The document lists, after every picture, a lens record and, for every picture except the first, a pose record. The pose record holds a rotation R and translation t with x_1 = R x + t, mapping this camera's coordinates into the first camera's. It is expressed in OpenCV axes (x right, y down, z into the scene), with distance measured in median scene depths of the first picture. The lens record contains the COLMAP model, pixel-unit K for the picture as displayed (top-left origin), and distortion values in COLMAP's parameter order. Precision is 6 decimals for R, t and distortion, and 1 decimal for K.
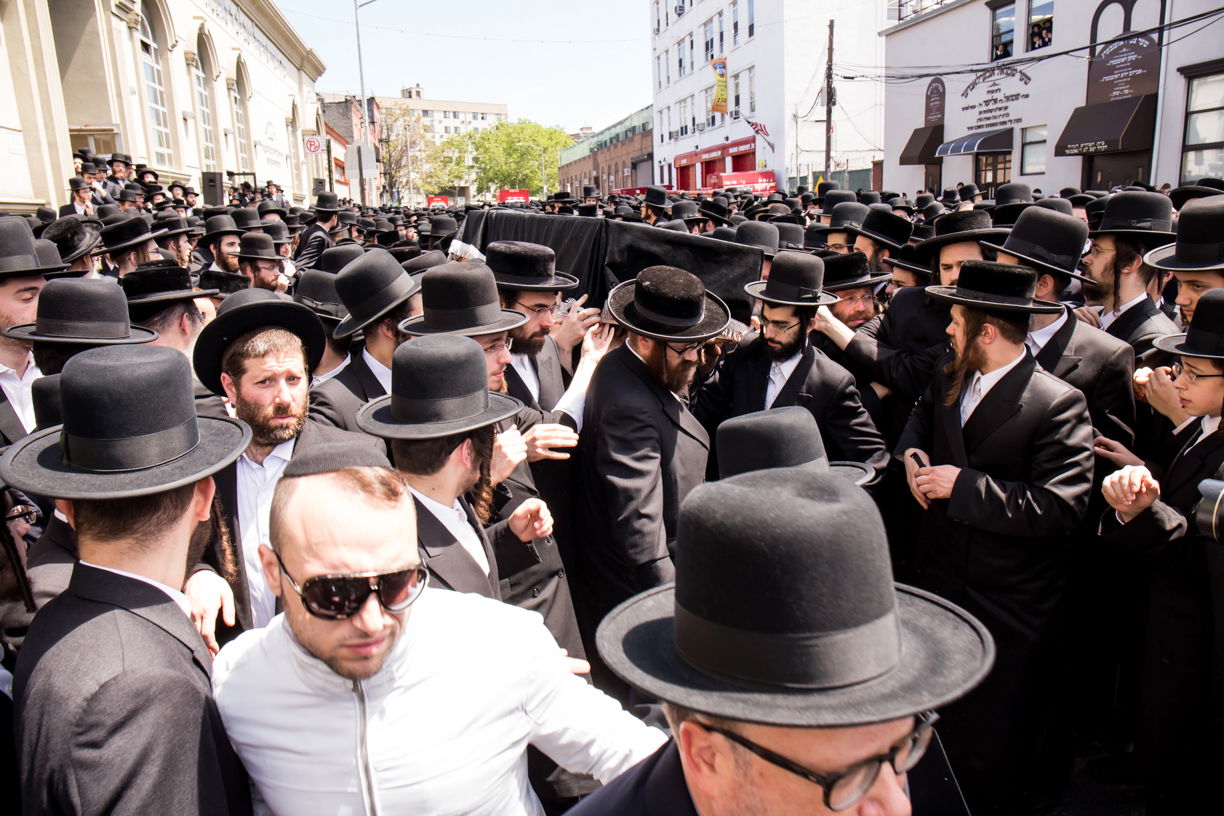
lens RADIAL K [[856.5, 0, 617.9], [0, 856.5, 402.1], [0, 0, 1]] dist [-0.100480, 0.087310]
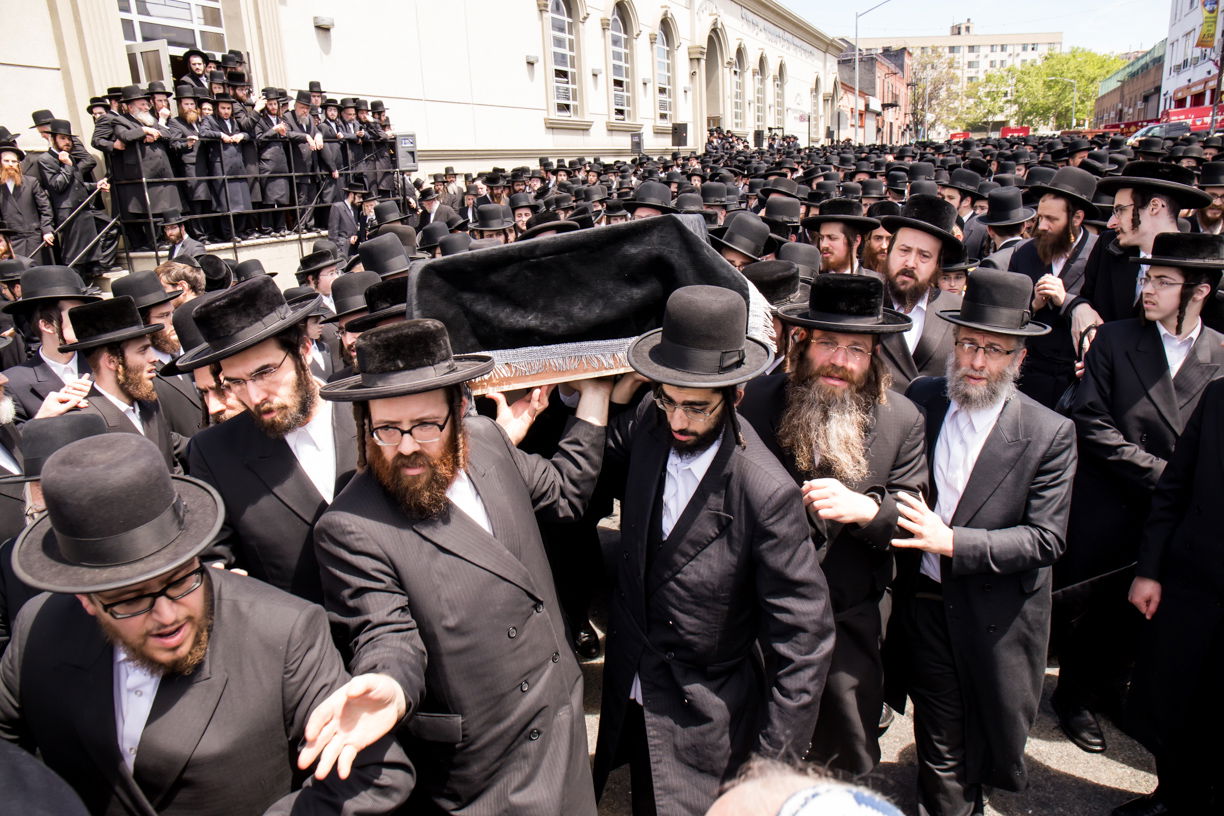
lens RADIAL K [[856.5, 0, 617.9], [0, 856.5, 402.1], [0, 0, 1]] dist [-0.100480, 0.087310]
pose [[0.817131, 0.138626, -0.559536, 0.181036], [-0.097526, 0.989907, 0.102827, 0.076301], [0.568143, -0.029454, 0.822403, -0.343768]]
